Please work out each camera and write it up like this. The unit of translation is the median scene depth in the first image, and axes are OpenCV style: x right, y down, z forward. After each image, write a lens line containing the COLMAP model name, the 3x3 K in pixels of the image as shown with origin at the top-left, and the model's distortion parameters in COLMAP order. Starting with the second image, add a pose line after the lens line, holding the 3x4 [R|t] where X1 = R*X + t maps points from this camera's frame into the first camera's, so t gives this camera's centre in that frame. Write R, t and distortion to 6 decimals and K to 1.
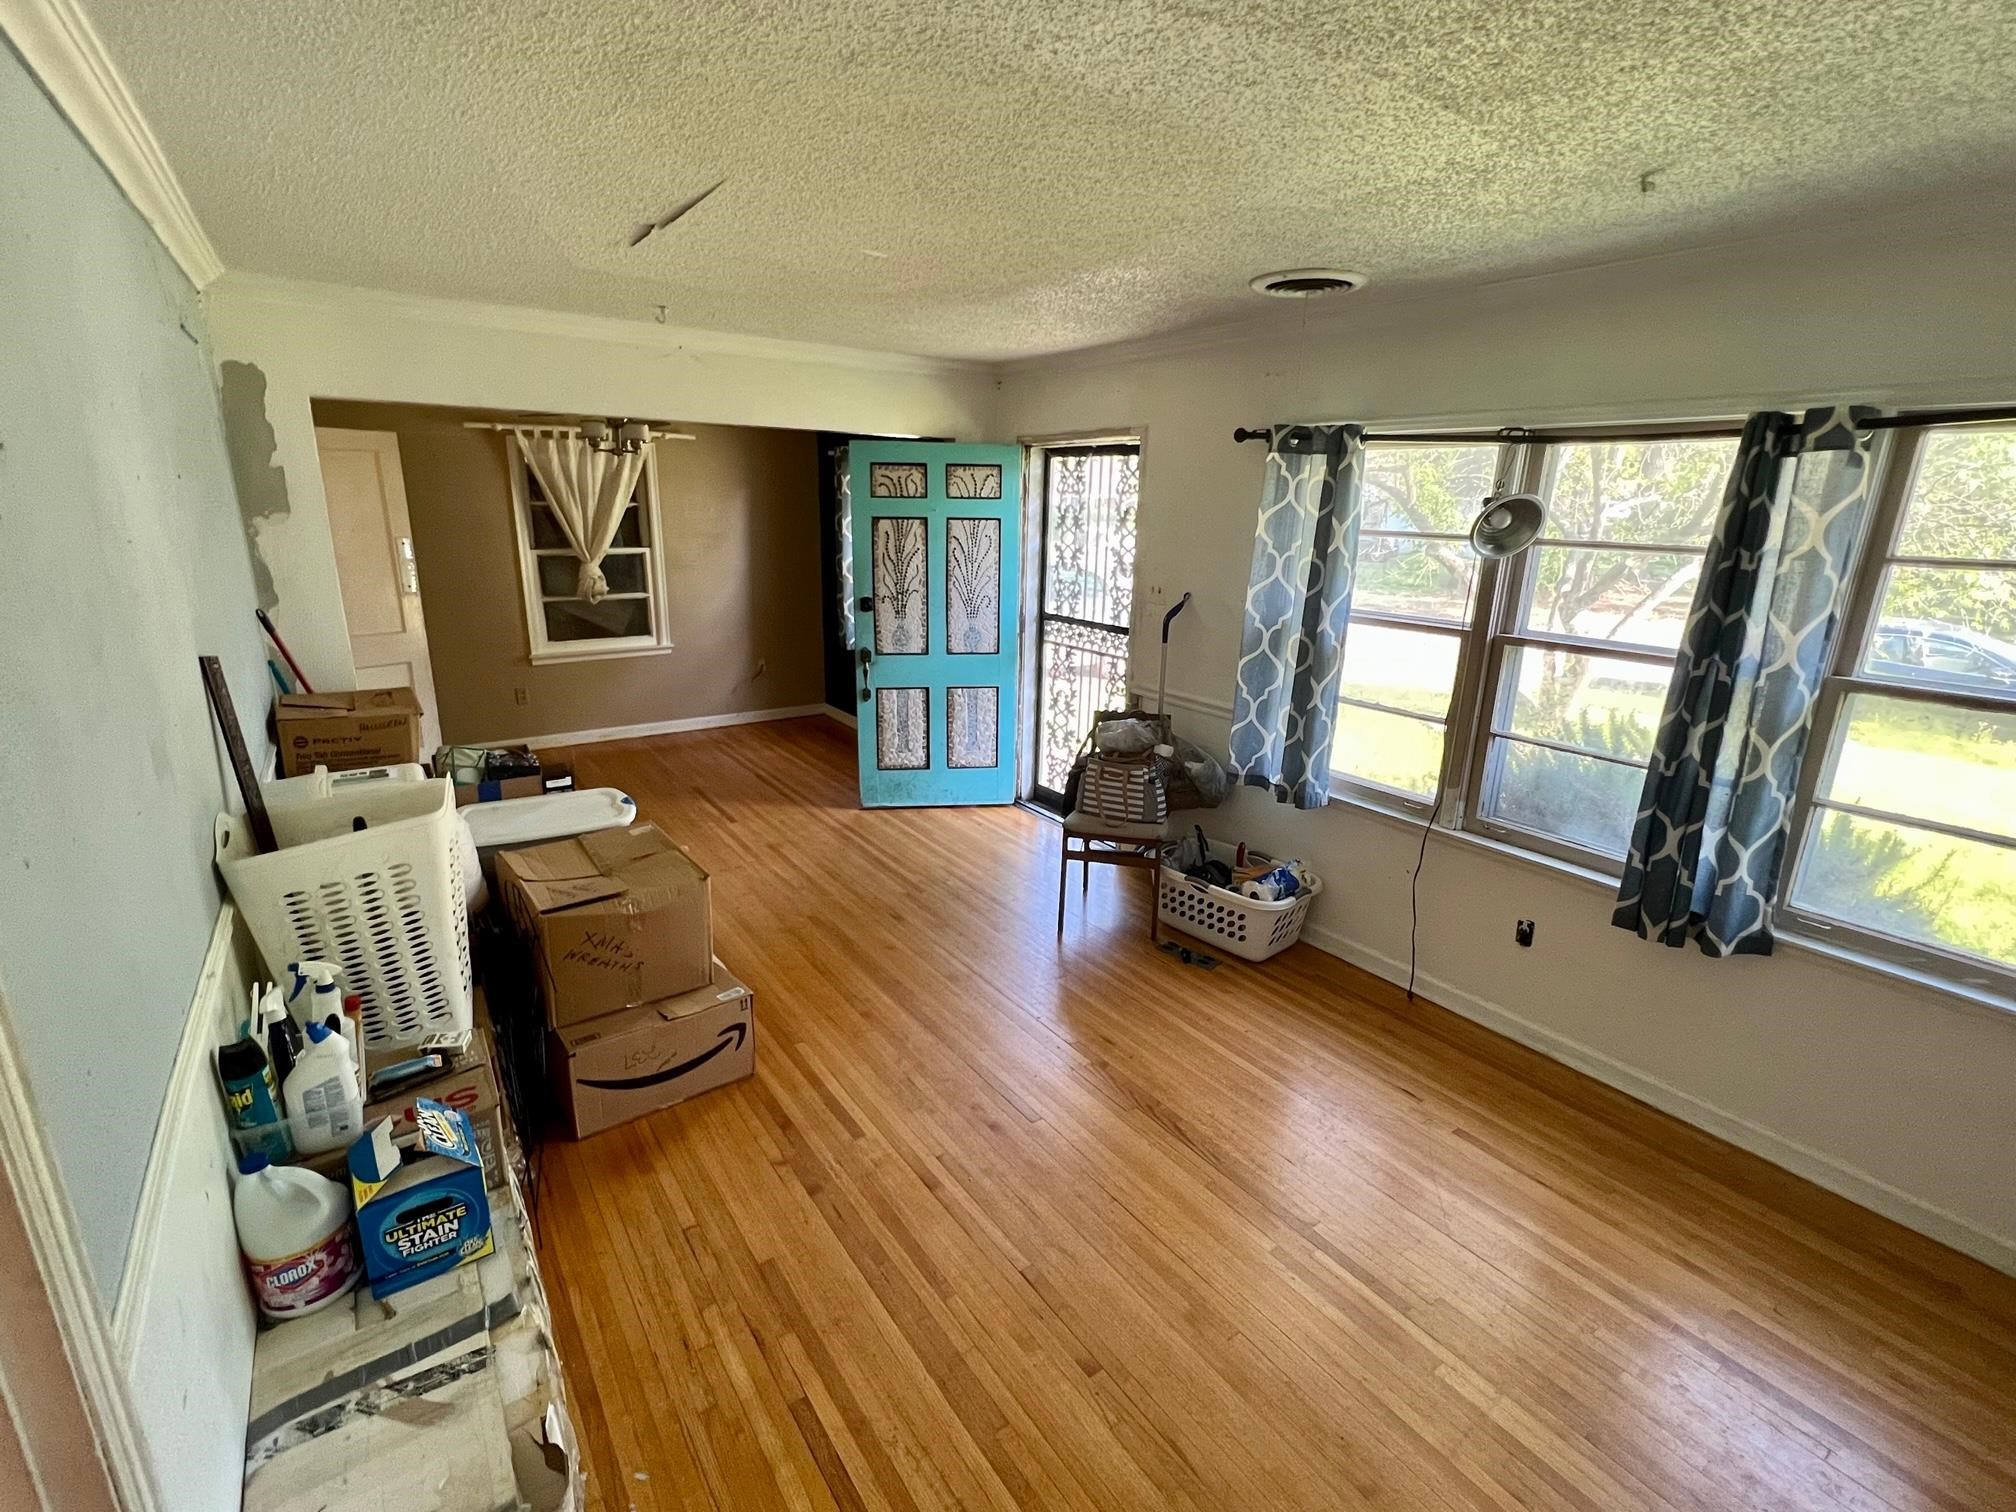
lens RADIAL K [[913.0, 0, 1002.4], [0, 913.0, 752.3], [0, 0, 1]] dist [-0.004388, -0.000326]
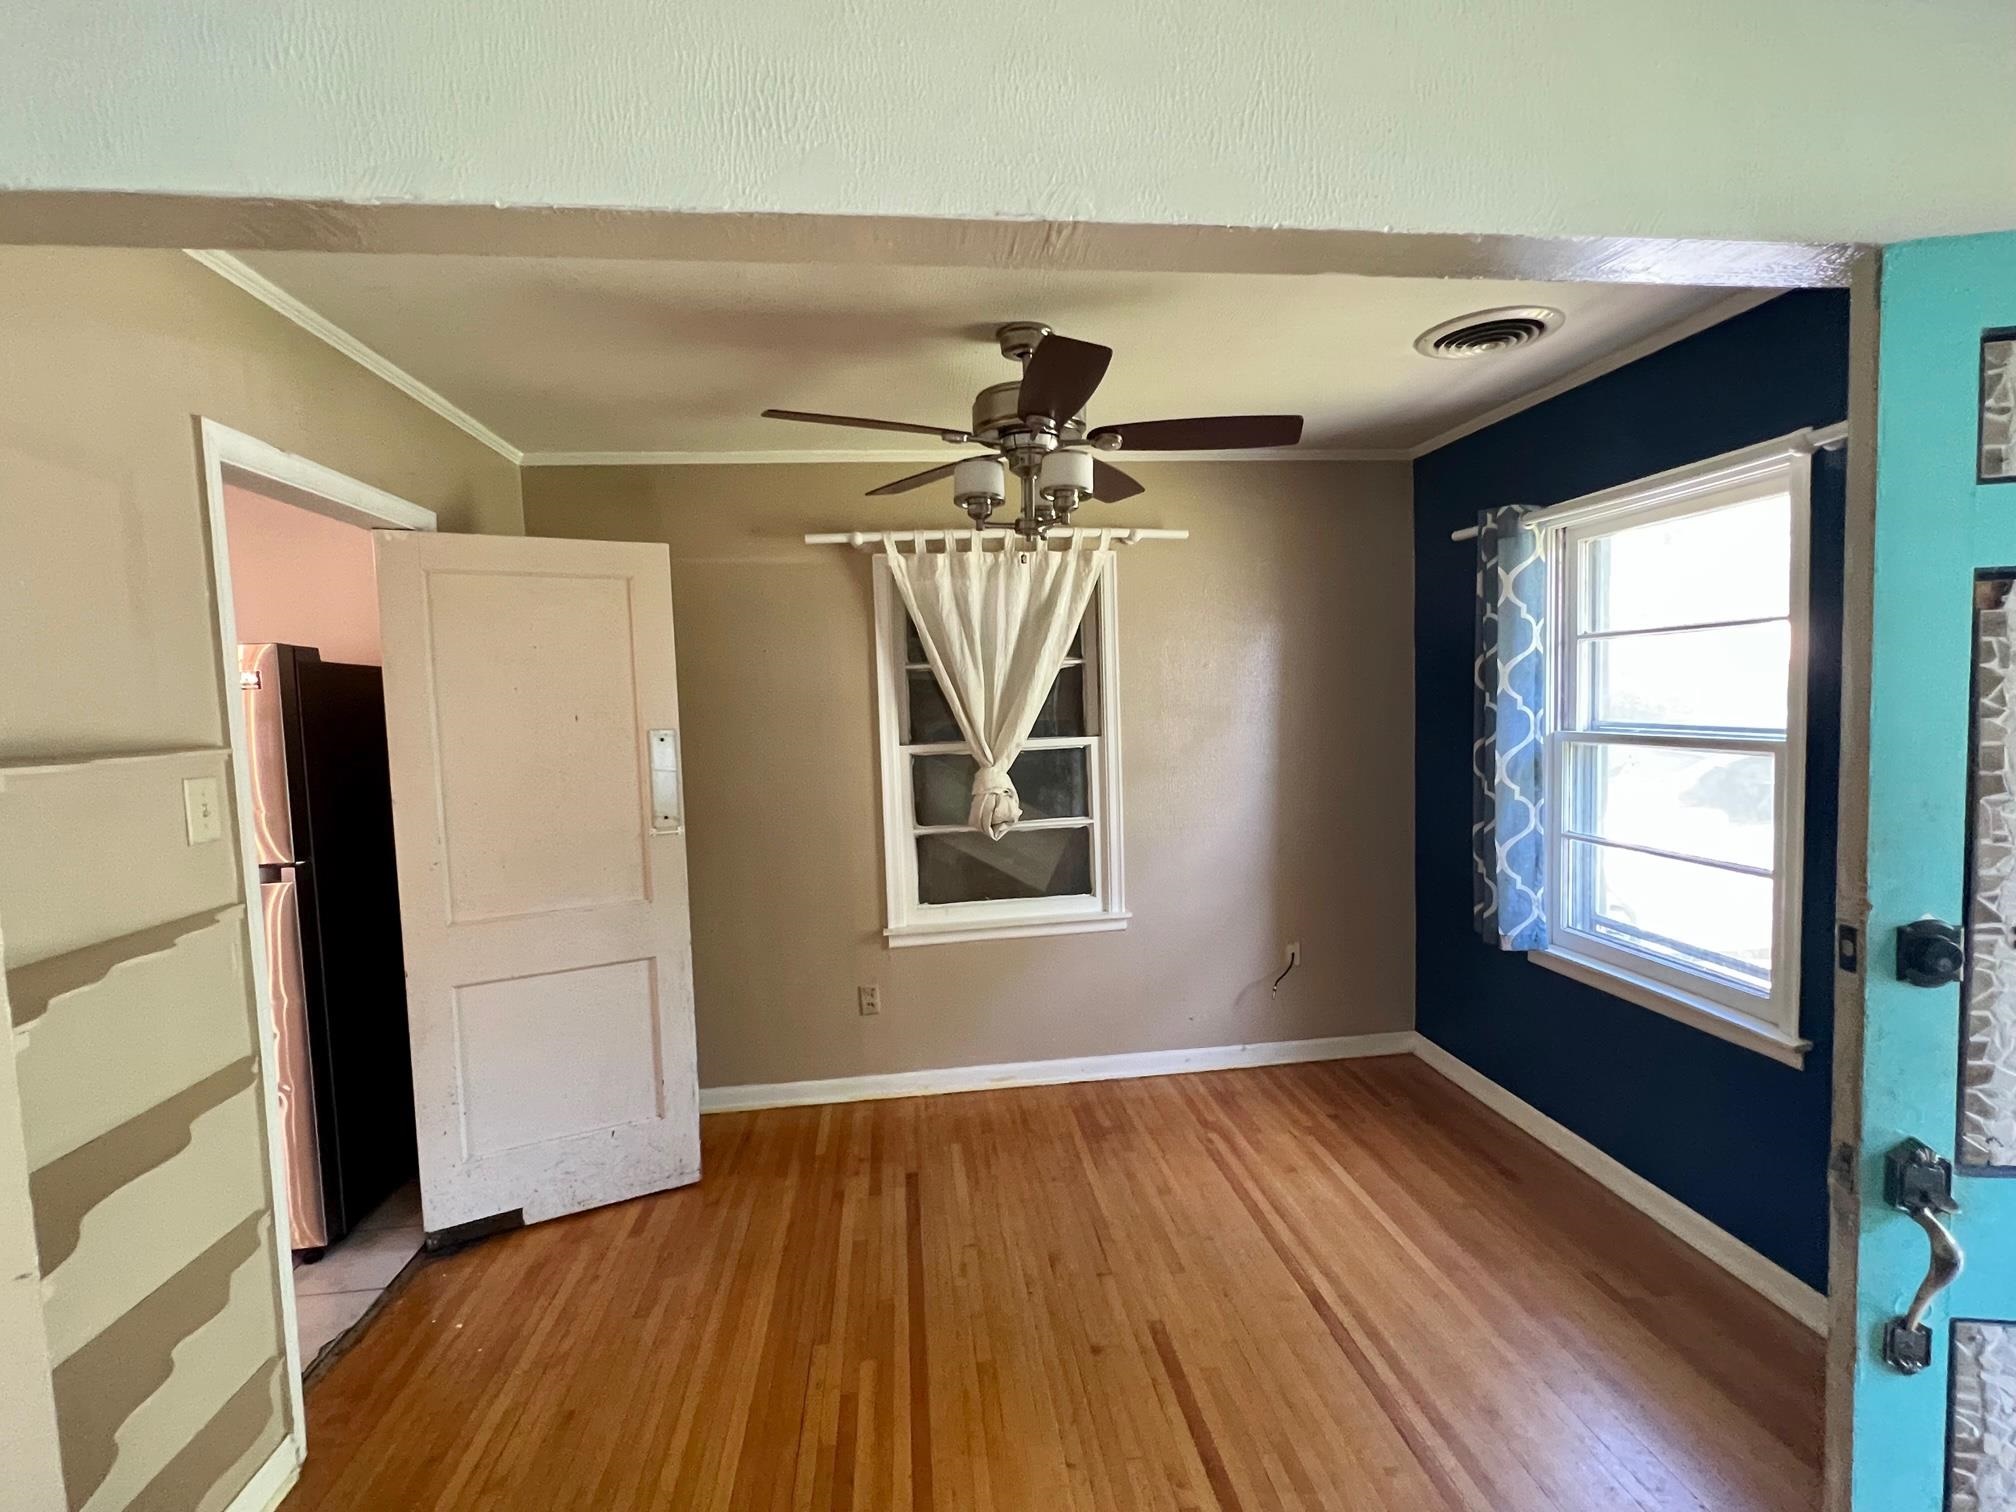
lens RADIAL K [[913.0, 0, 1007.3], [0, 913.0, 753.2], [0, 0, 1]] dist [-0.004388, -0.000326]
pose [[0.879878, -0.020217, -0.474769, -0.182793], [-0.075951, 0.980268, -0.182502, -0.115419], [0.469091, 0.196639, 0.860980, 0.527198]]
